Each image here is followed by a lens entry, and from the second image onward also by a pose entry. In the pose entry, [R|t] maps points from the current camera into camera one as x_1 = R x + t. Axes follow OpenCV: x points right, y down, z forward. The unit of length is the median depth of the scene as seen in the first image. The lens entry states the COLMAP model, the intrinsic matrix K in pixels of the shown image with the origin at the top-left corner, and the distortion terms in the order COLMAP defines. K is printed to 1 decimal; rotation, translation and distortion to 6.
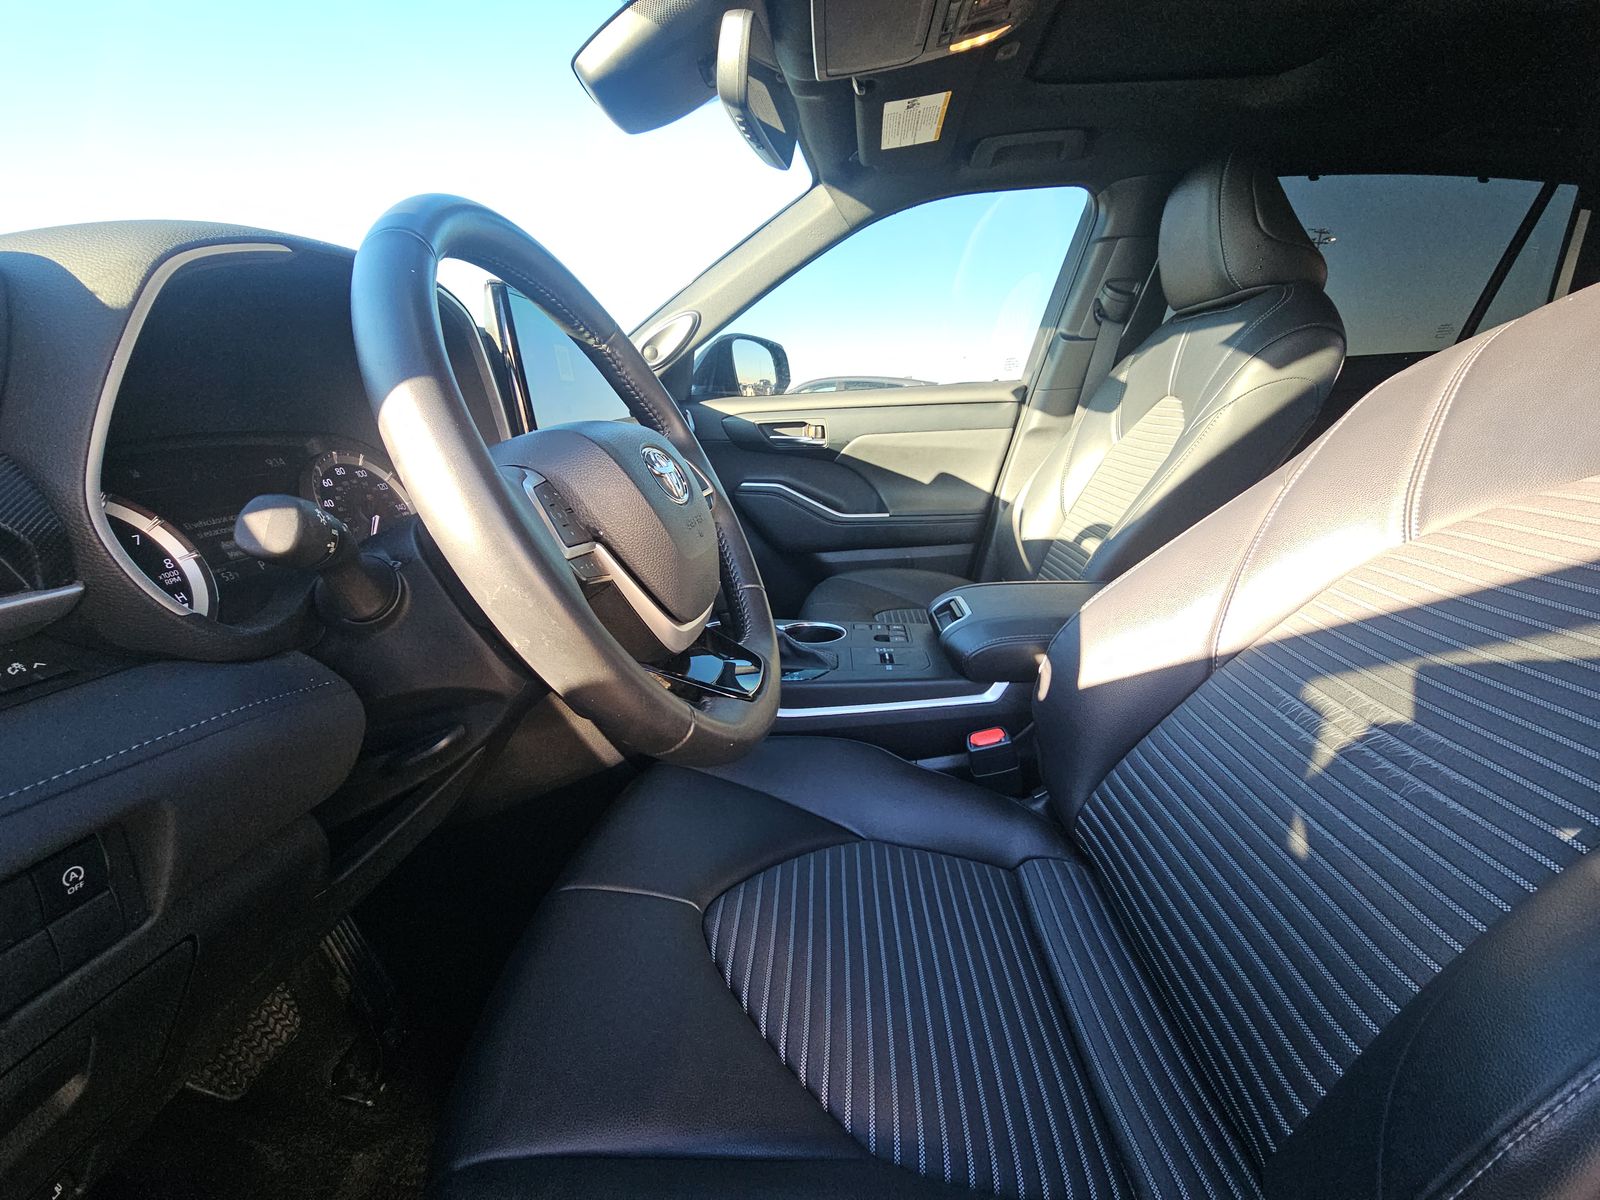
lens RADIAL K [[646.7, 0, 801.0], [0, 646.7, 599.2], [0, 0, 1]] dist [-0.006593, -0.004997]
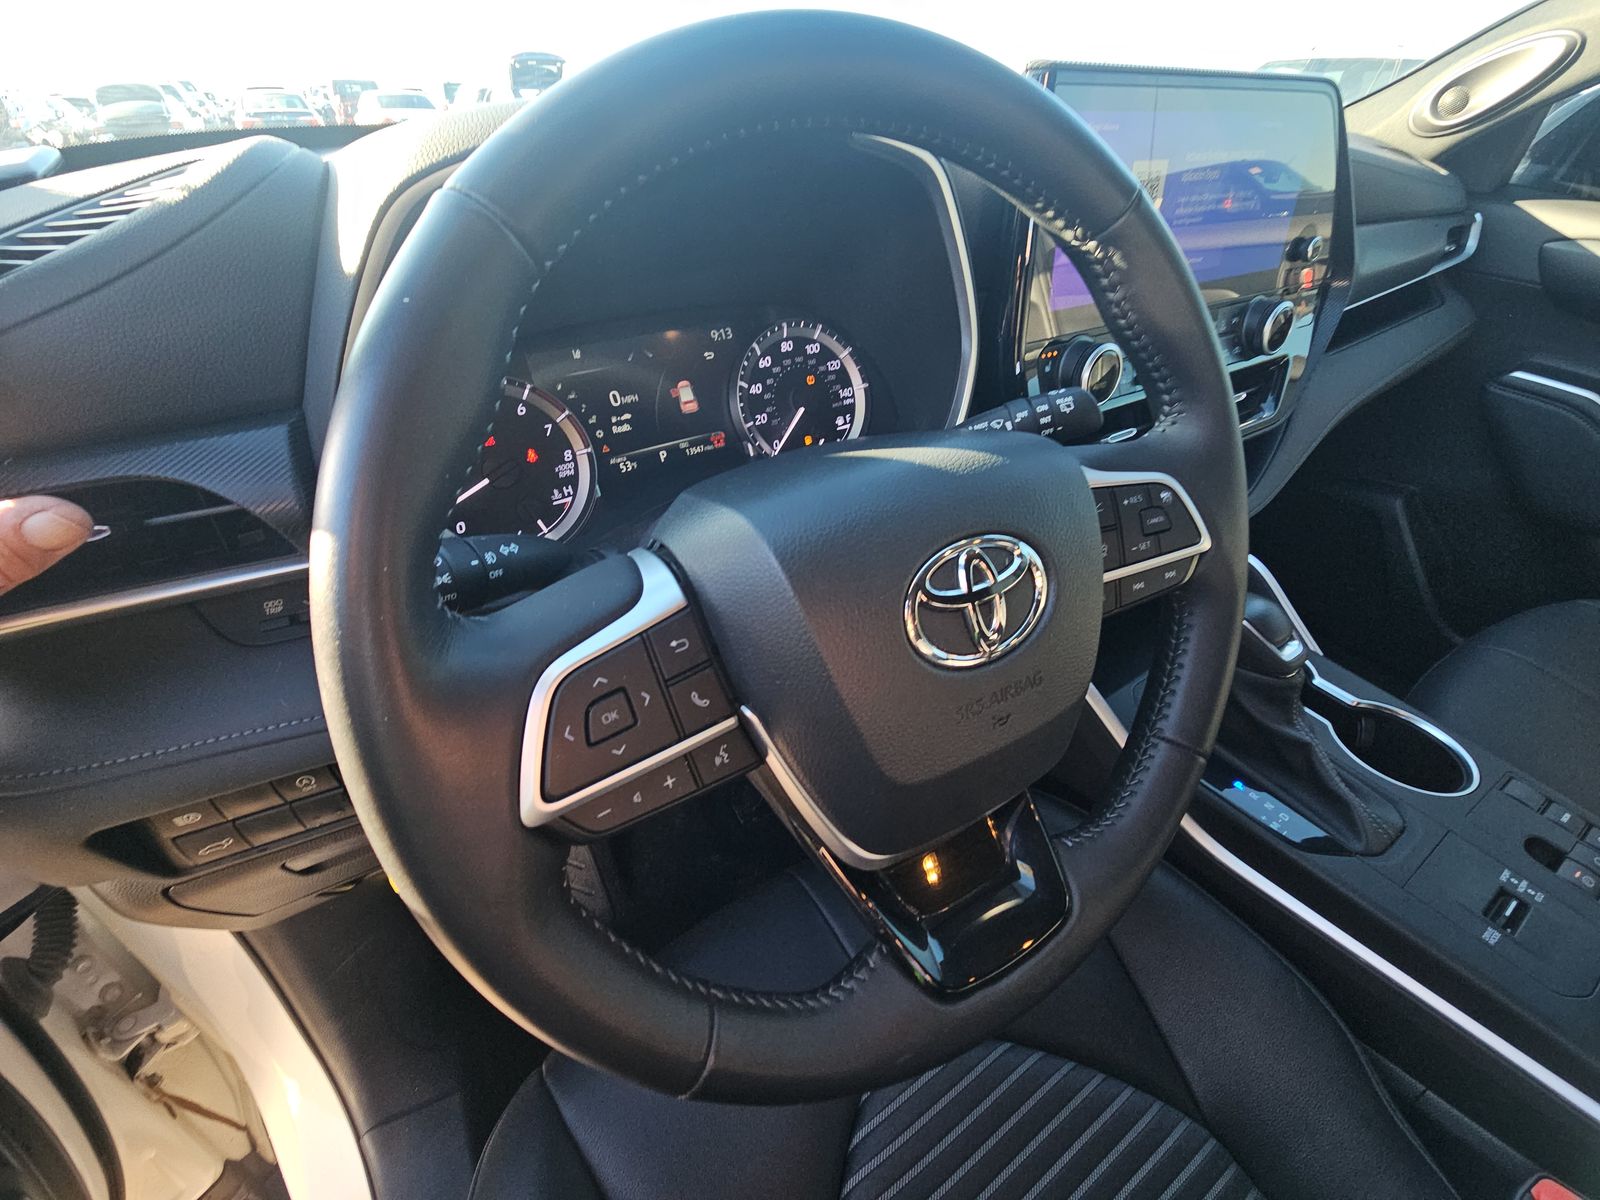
lens RADIAL K [[646.7, 0, 797.5], [0, 646.7, 588.4], [0, 0, 1]] dist [-0.006593, -0.004997]
pose [[0.571160, 0.489985, -0.658552, 0.014672], [-0.236325, 0.866482, 0.439728, -0.143501], [0.786083, -0.095523, 0.610695, 0.210014]]
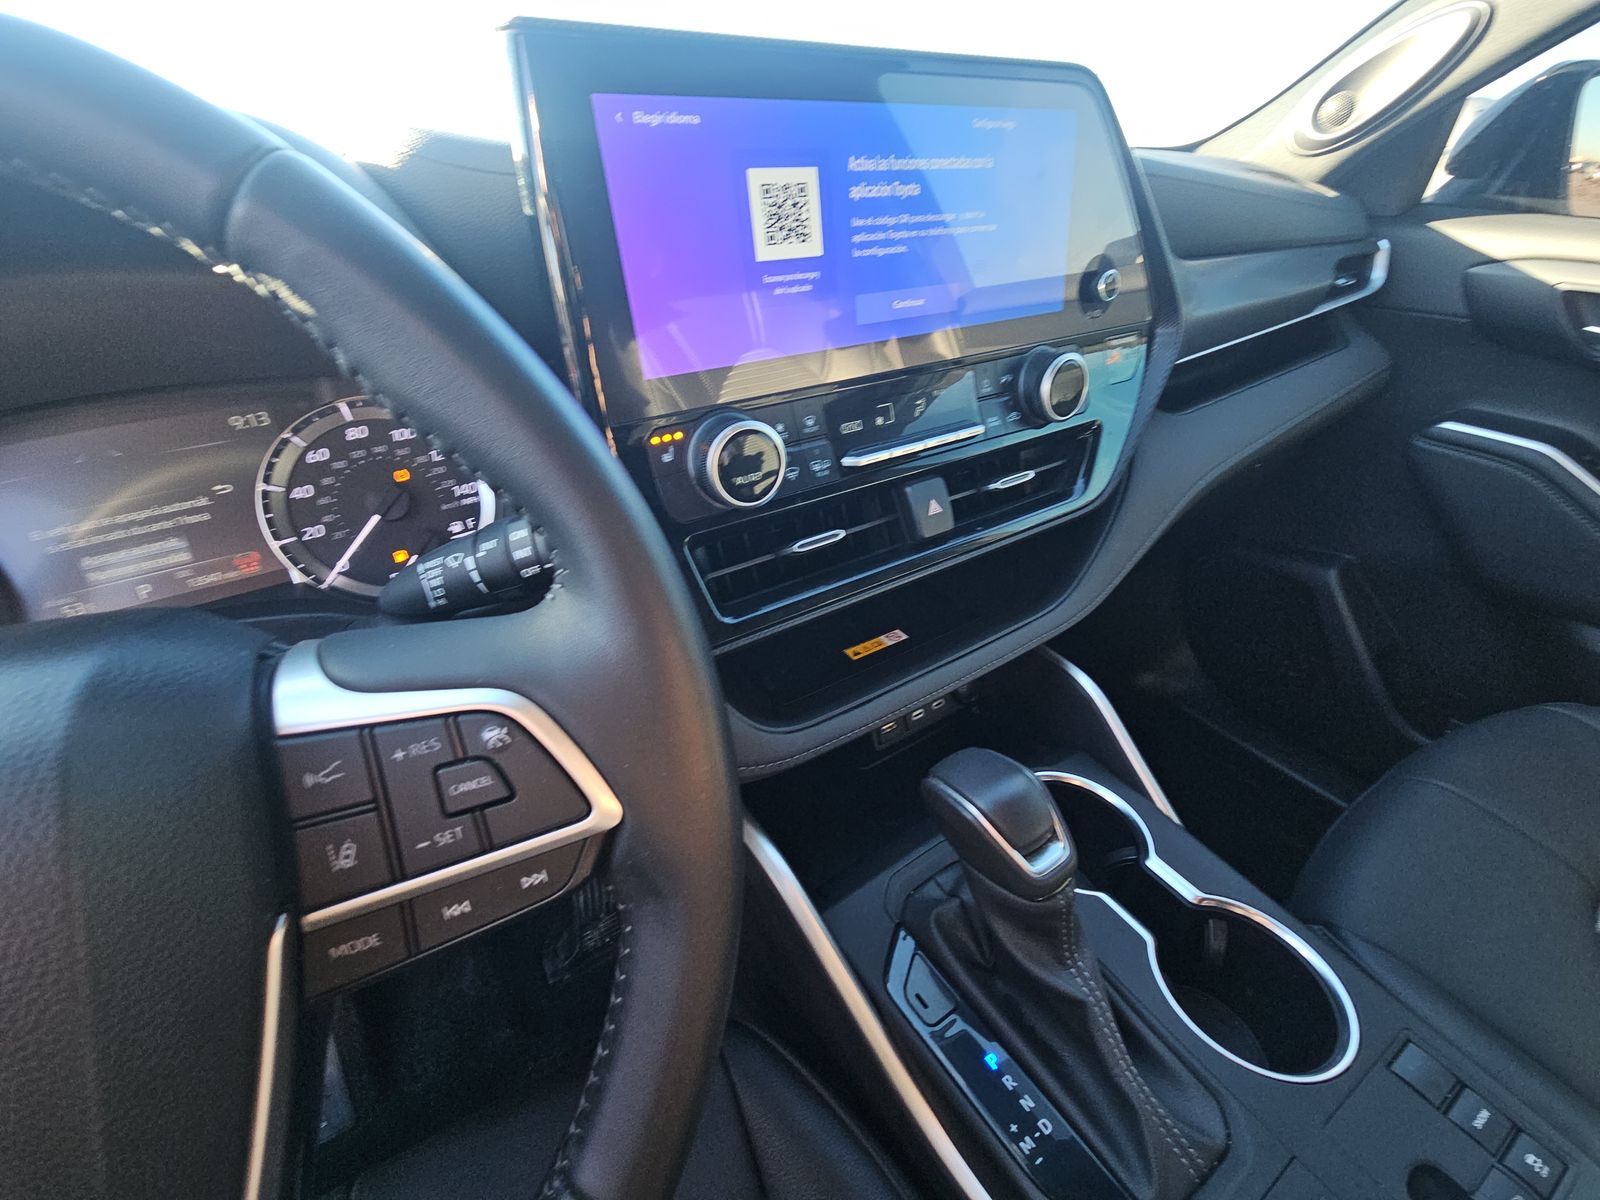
lens RADIAL K [[646.7, 0, 806.9], [0, 646.7, 587.8], [0, 0, 1]] dist [-0.006593, -0.004997]
pose [[0.571855, 0.426153, -0.700982, 0.028439], [-0.212867, 0.902301, 0.374887, -0.187744], [0.792256, -0.065165, 0.606699, 0.452176]]
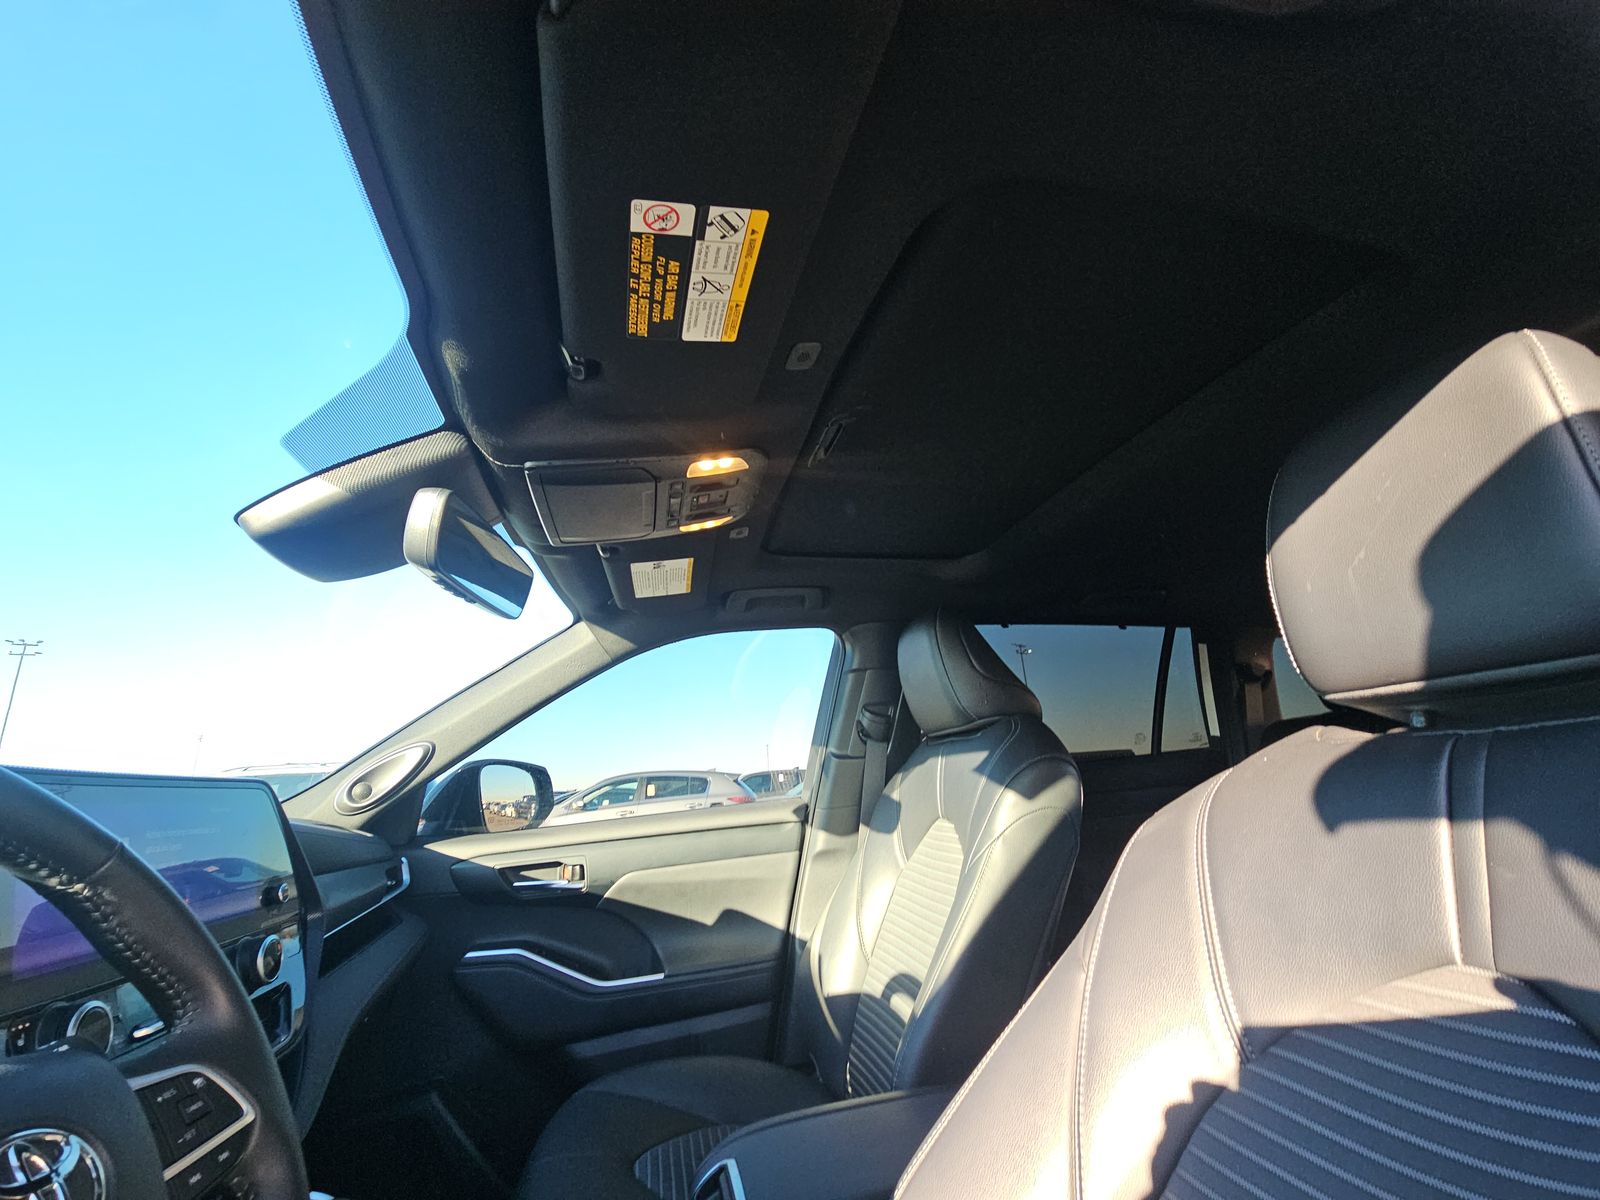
lens RADIAL K [[646.7, 0, 816.0], [0, 646.7, 591.2], [0, 0, 1]] dist [-0.006593, -0.004997]
pose [[0.952801, 0.035091, 0.301562, 0.074801], [0.139990, 0.830617, -0.538960, -0.089798], [-0.269395, 0.555737, 0.786500, 0.081692]]
